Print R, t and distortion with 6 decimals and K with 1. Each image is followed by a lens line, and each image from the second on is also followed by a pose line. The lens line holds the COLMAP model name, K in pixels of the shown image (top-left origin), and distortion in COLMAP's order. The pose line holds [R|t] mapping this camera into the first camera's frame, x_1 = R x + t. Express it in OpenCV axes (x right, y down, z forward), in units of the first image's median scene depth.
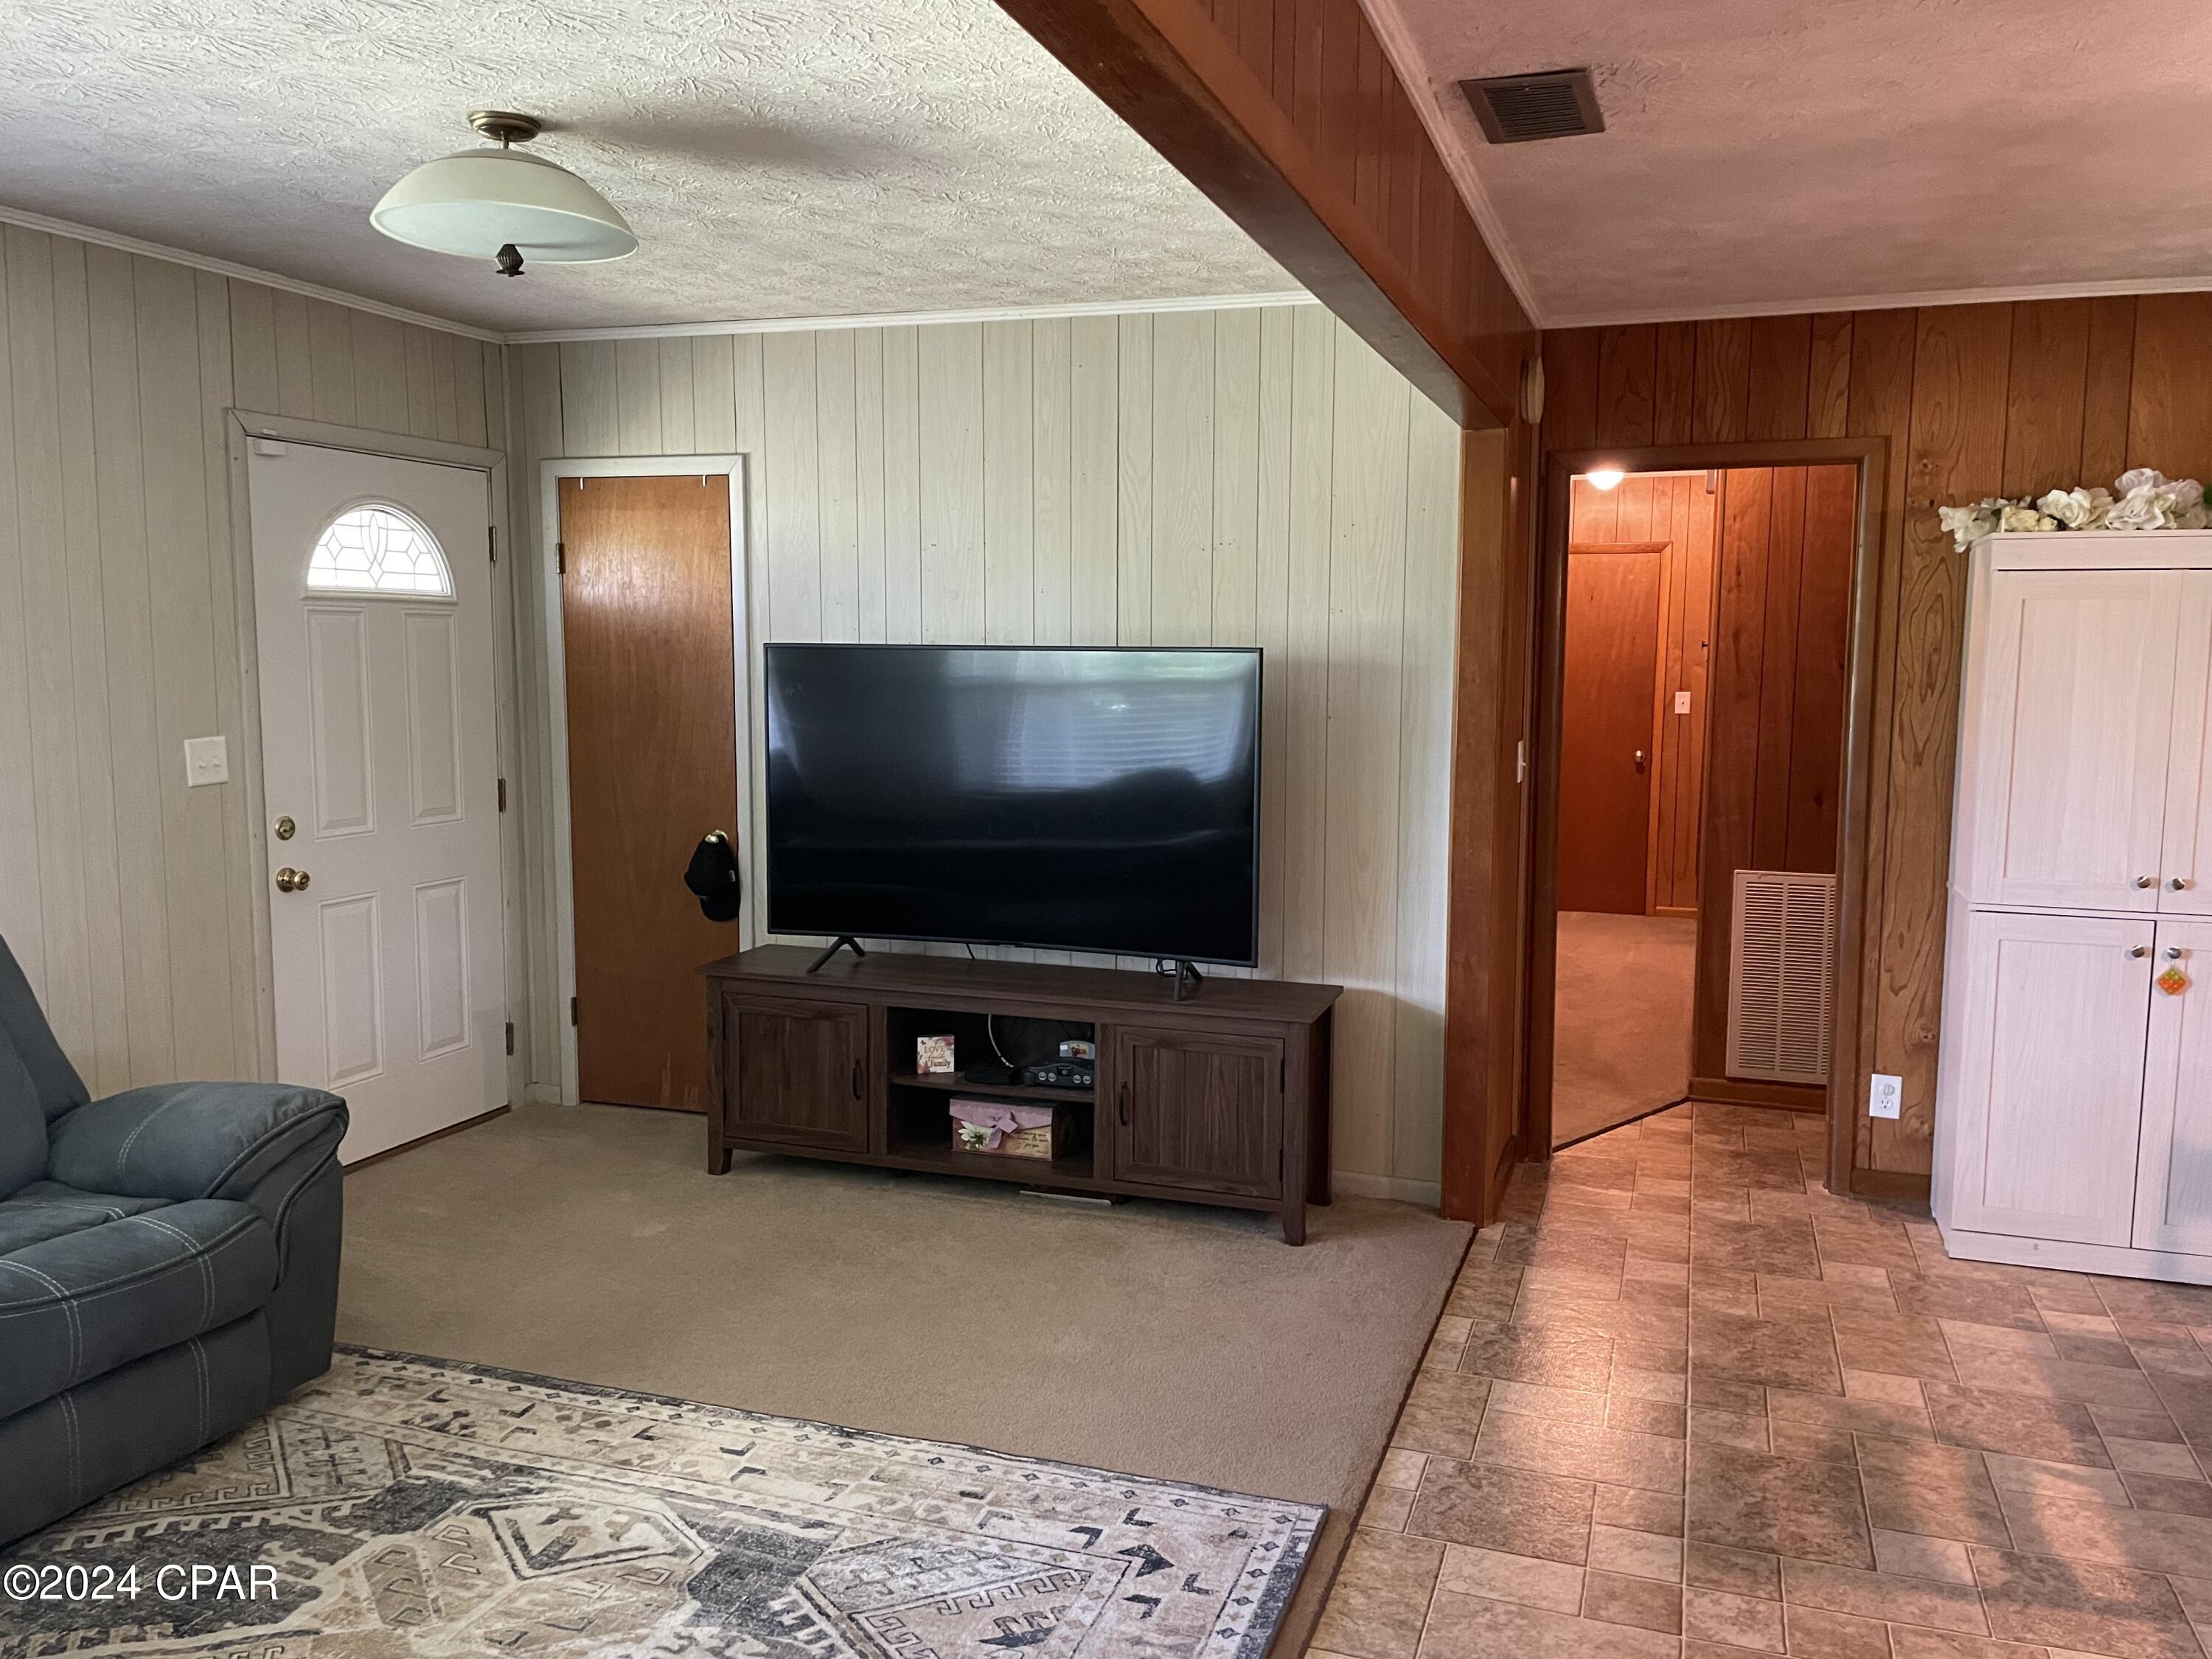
lens RADIAL K [[1665.6, 0, 1112.8], [0, 1665.6, 813.4], [0, 0, 1]] dist [0.077025, -0.102729]
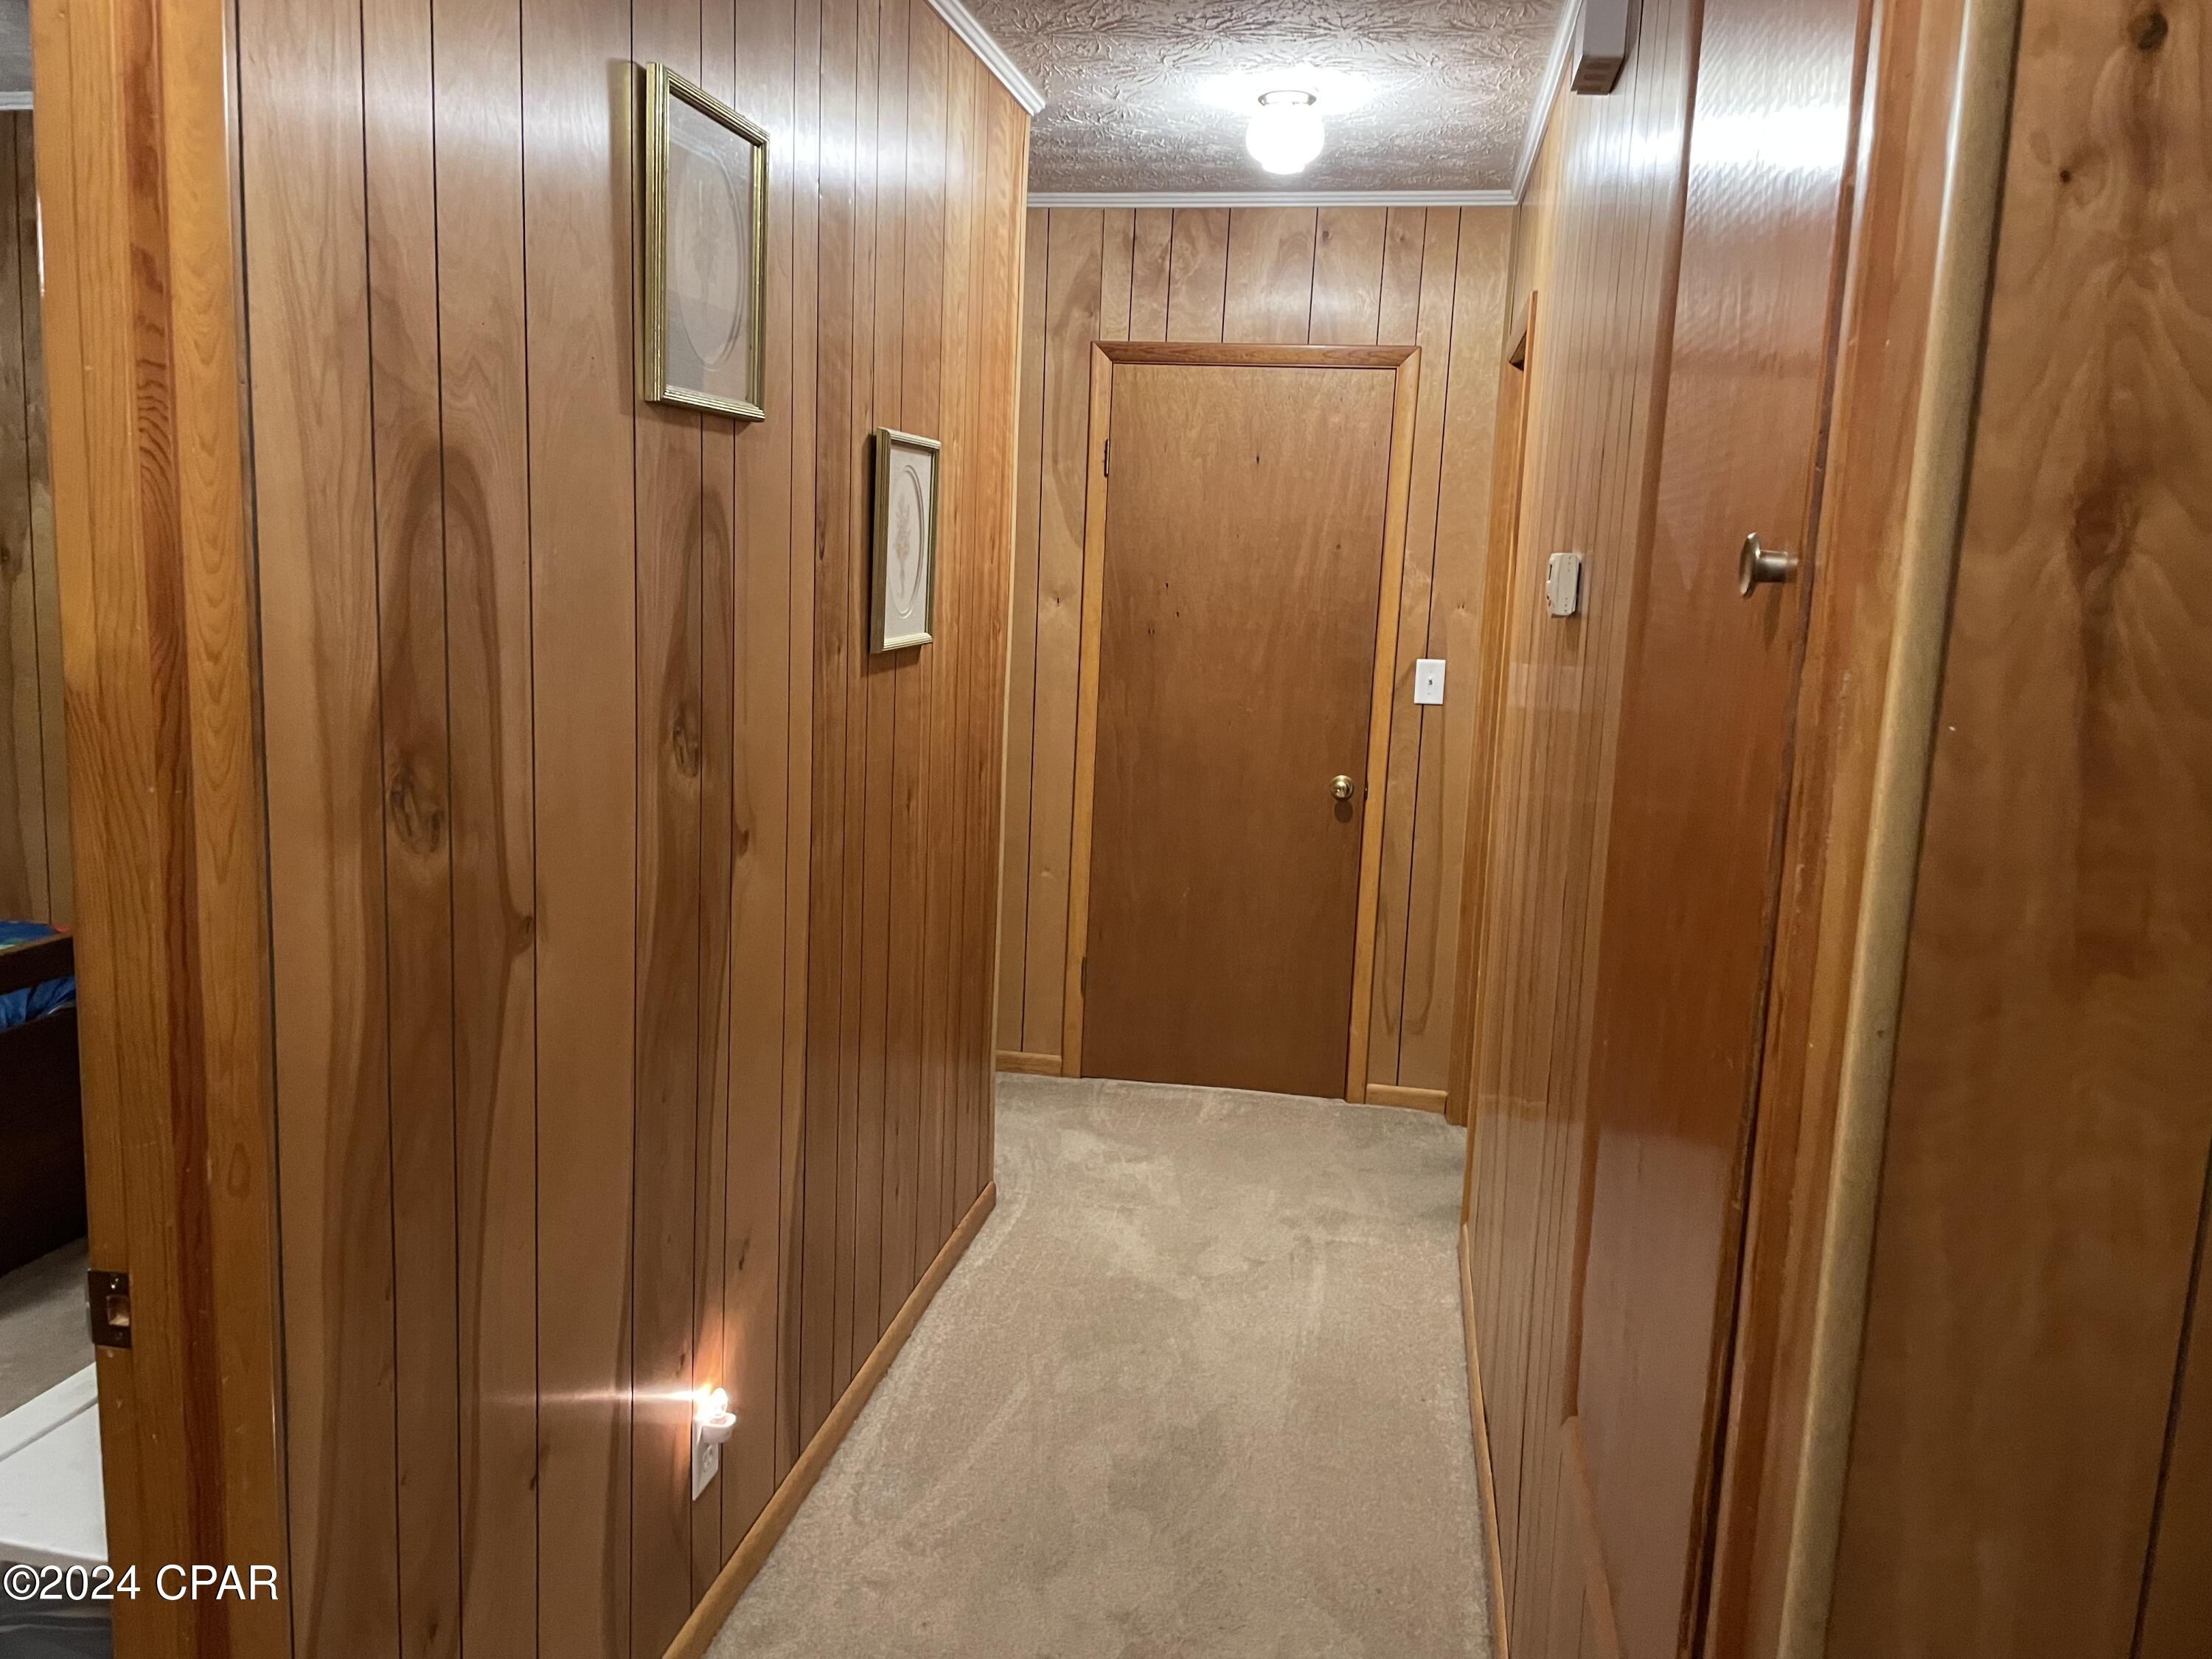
lens RADIAL K [[1665.6, 0, 1104.0], [0, 1665.6, 821.9], [0, 0, 1]] dist [0.077025, -0.102729]
pose [[0.985604, 0.006534, 0.168941, 0.690277], [-0.017022, 0.998011, 0.060706, -0.224856], [-0.168209, -0.062708, 0.983755, 2.253996]]
